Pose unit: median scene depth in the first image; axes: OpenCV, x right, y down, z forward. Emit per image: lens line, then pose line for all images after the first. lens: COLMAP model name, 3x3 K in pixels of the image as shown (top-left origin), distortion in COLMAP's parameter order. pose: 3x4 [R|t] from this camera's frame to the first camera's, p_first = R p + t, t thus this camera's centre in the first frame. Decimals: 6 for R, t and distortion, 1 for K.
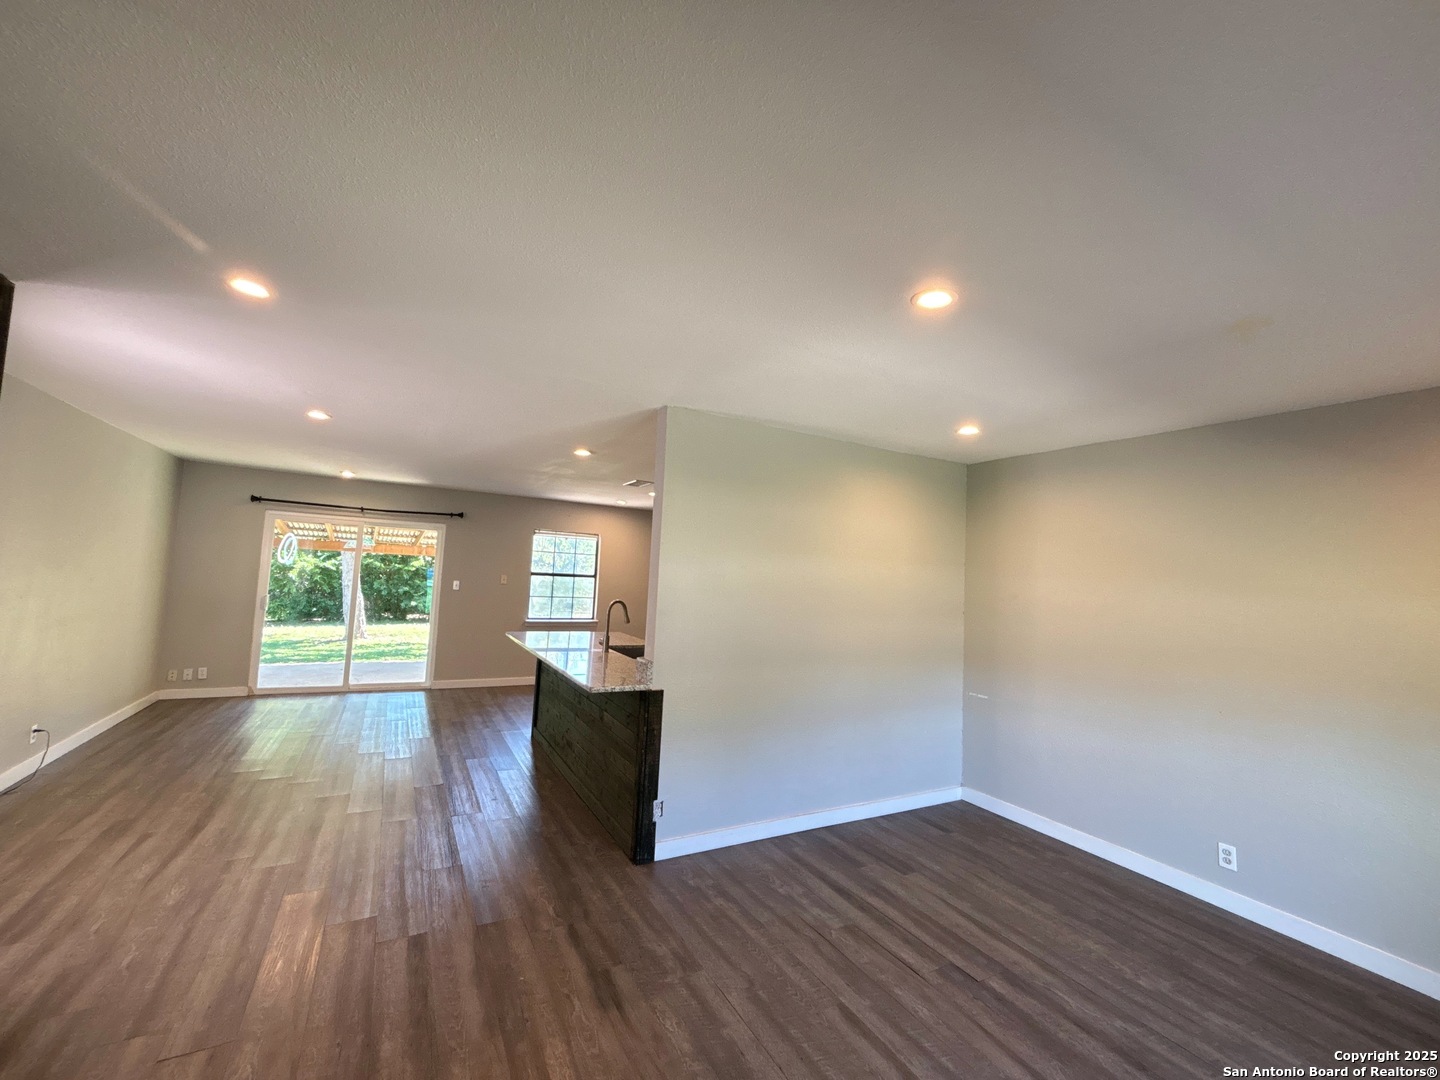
lens RADIAL K [[588.2, 0, 718.7], [0, 588.2, 536.5], [0, 0, 1]] dist [-0.003539, 0.002731]
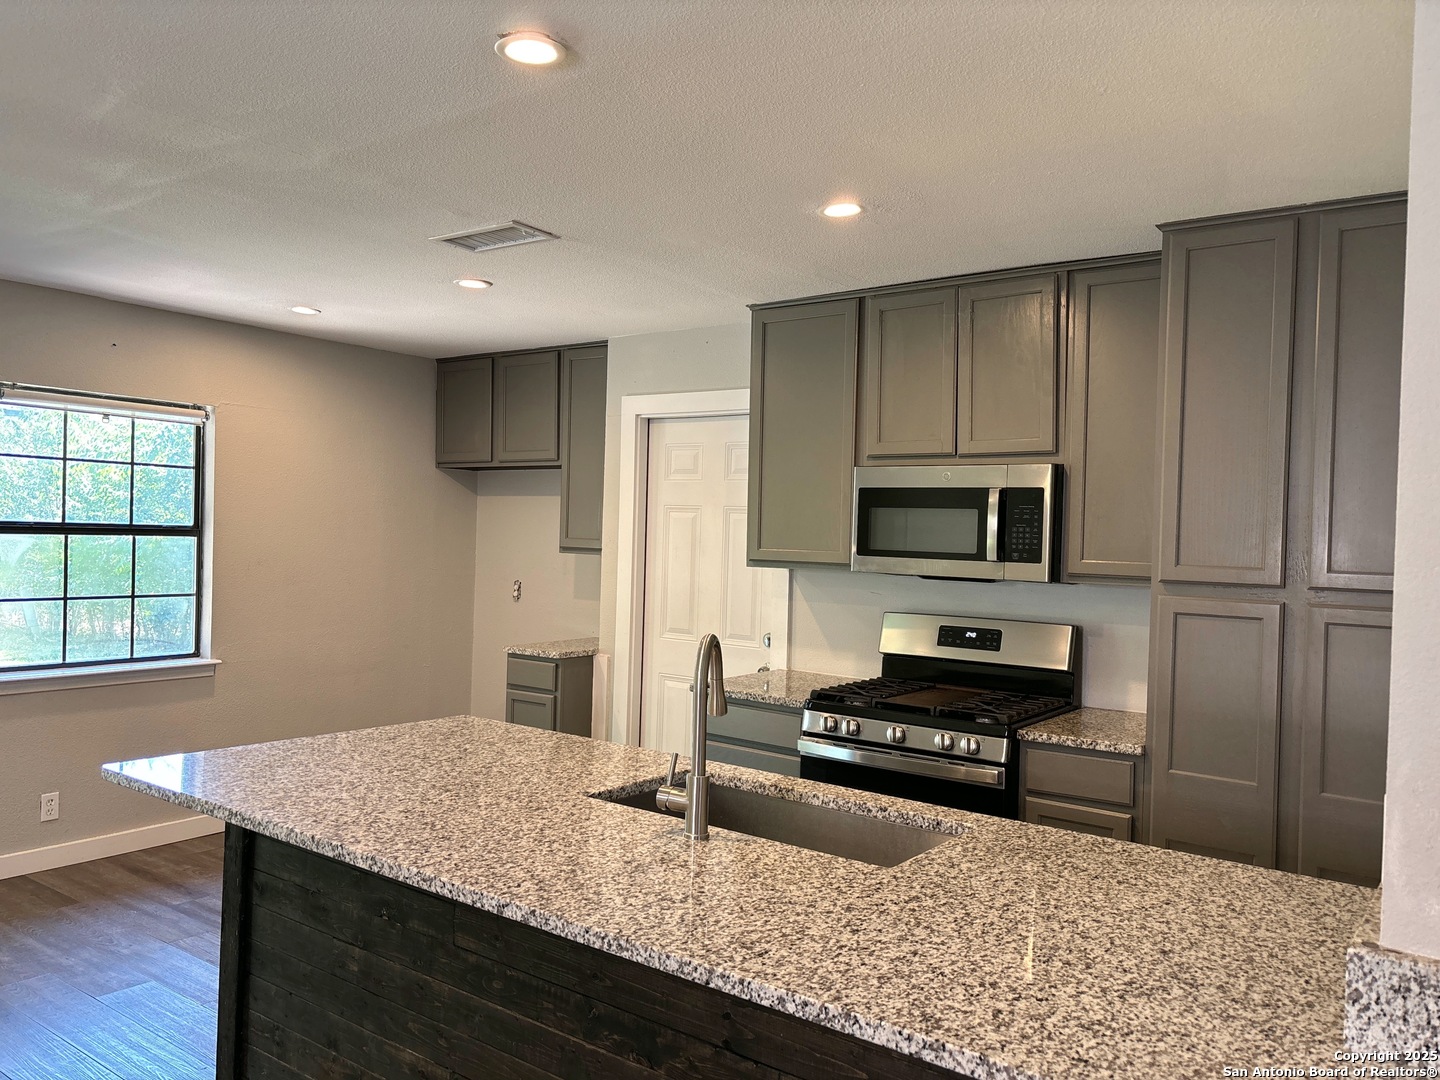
lens RADIAL K [[1098.1, 0, 720.0], [0, 1098.1, 540.0], [0, 0, 1]] dist [0.007995, 0.001086]
pose [[0.908029, -0.024140, 0.418211, -0.511136], [-0.015267, 0.995768, 0.090627, 0.027959], [-0.418629, -0.088677, 0.903817, 0.747648]]
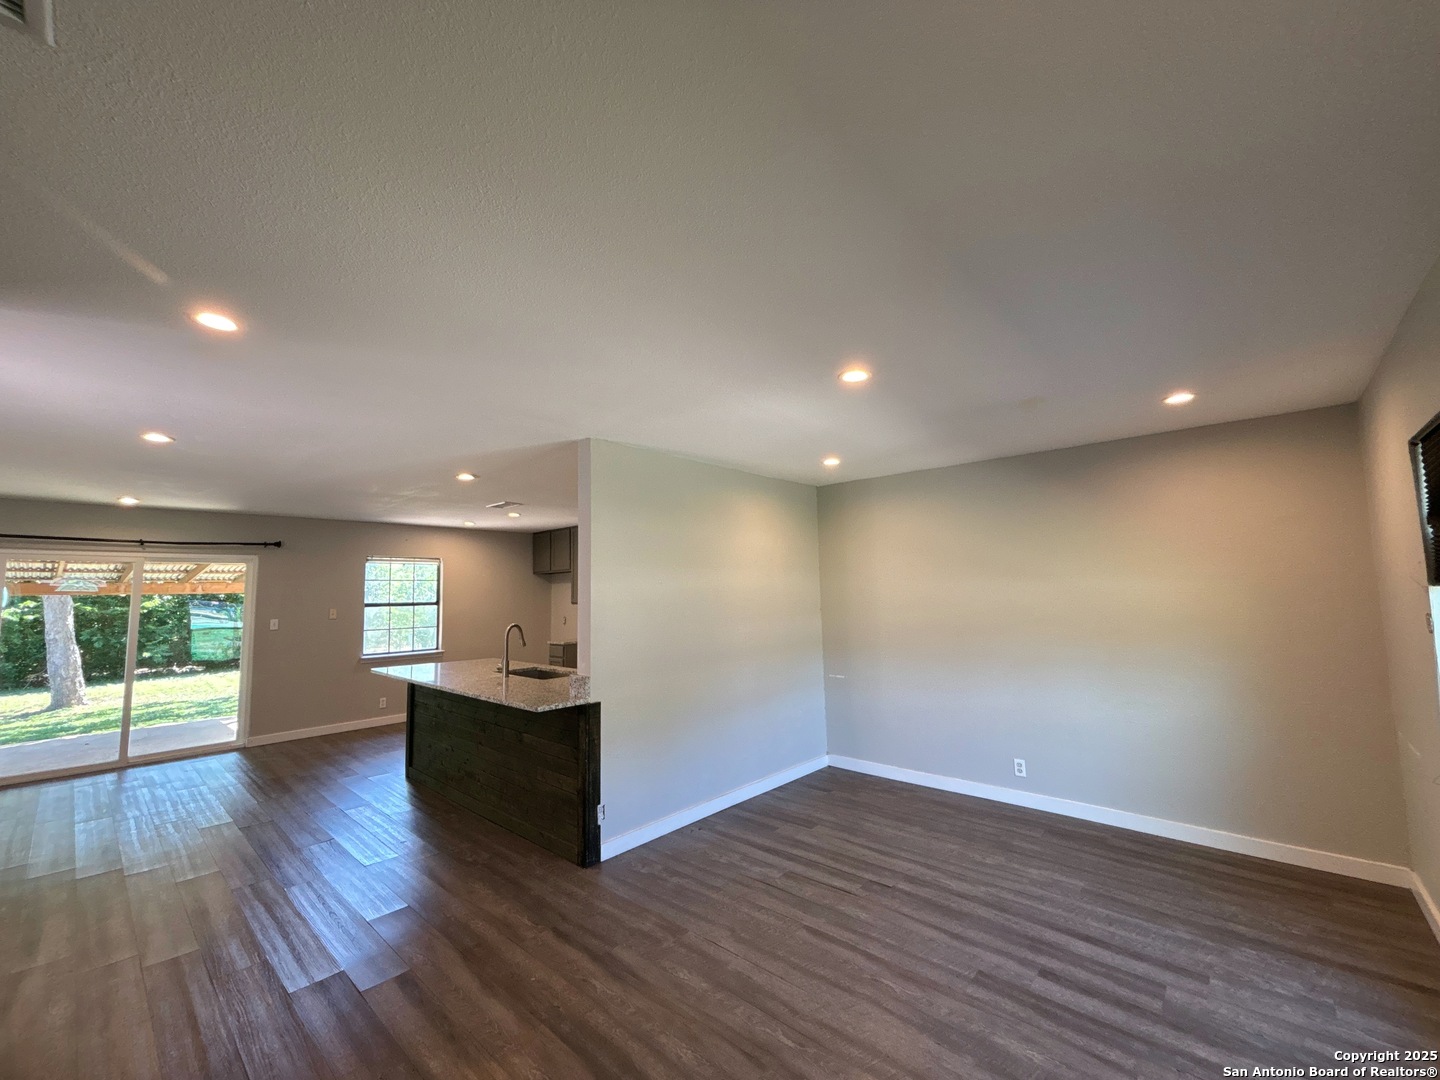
lens RADIAL K [[588.2, 0, 718.7], [0, 588.2, 536.5], [0, 0, 1]] dist [-0.003539, 0.002731]
pose [[0.945342, -0.037093, 0.323965, -0.220413], [0.043599, 0.998967, -0.012843, -0.017502], [-0.323154, 0.026266, 0.945982, -0.096113]]
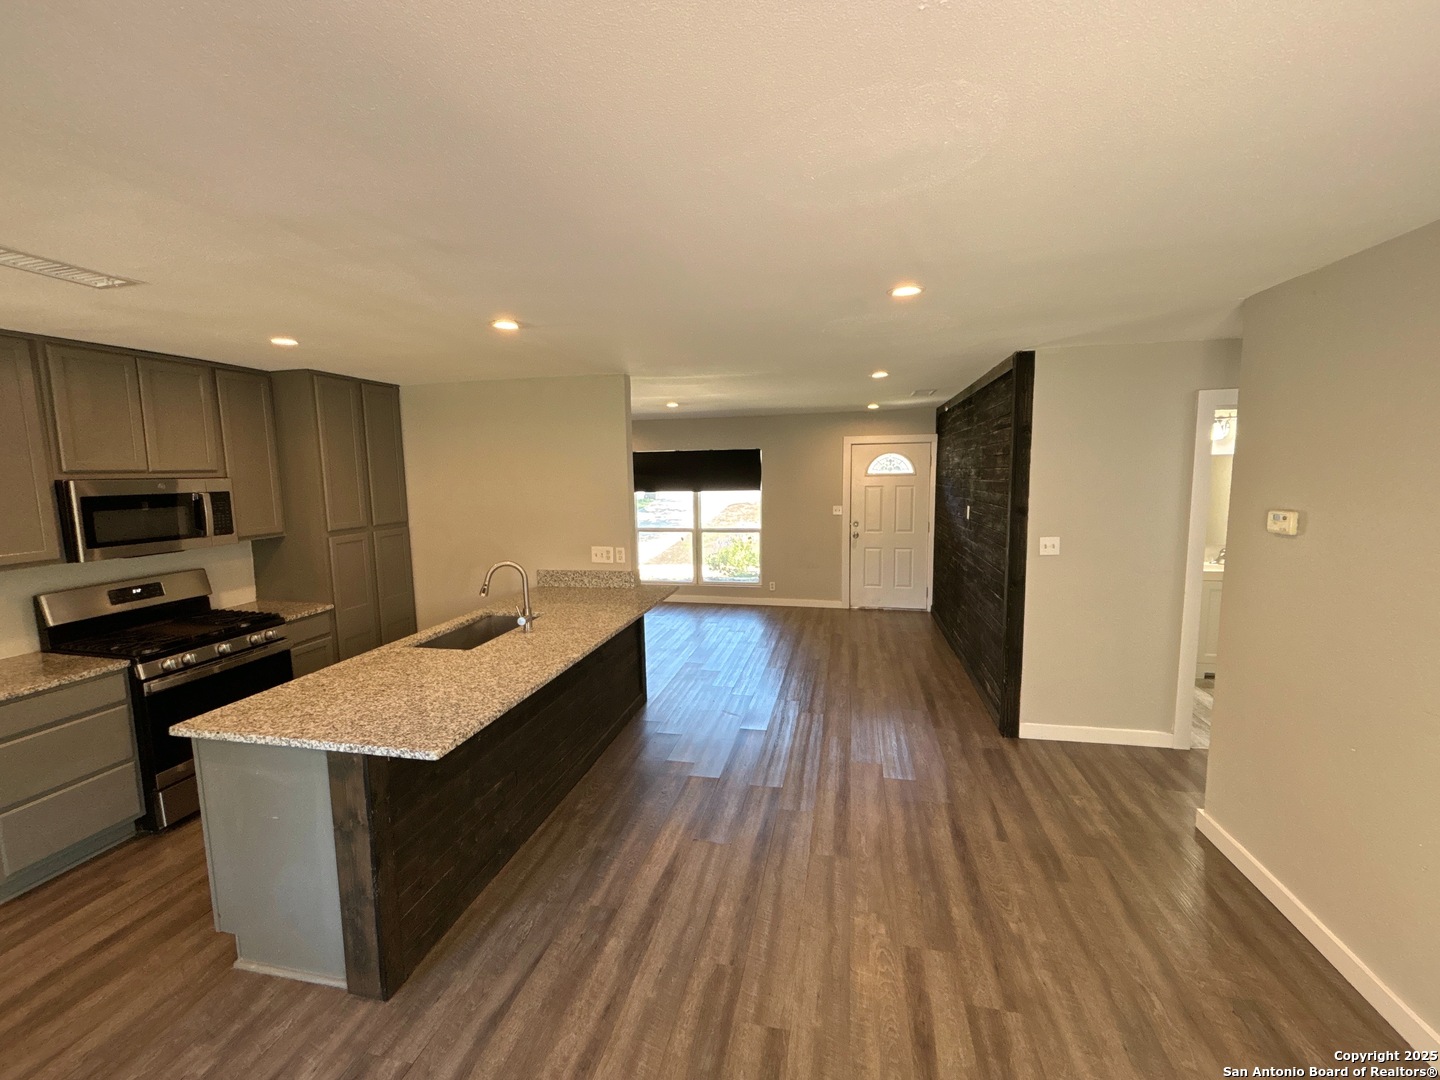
lens RADIAL K [[589.0, 0, 720.2], [0, 589.0, 530.3], [0, 0, 1]] dist [-0.003615, 0.002798]
pose [[-0.749866, -0.105337, 0.653150, -1.132081], [-0.064908, 0.994194, 0.085818, -0.009454], [-0.658398, 0.021957, -0.752350, 1.862884]]
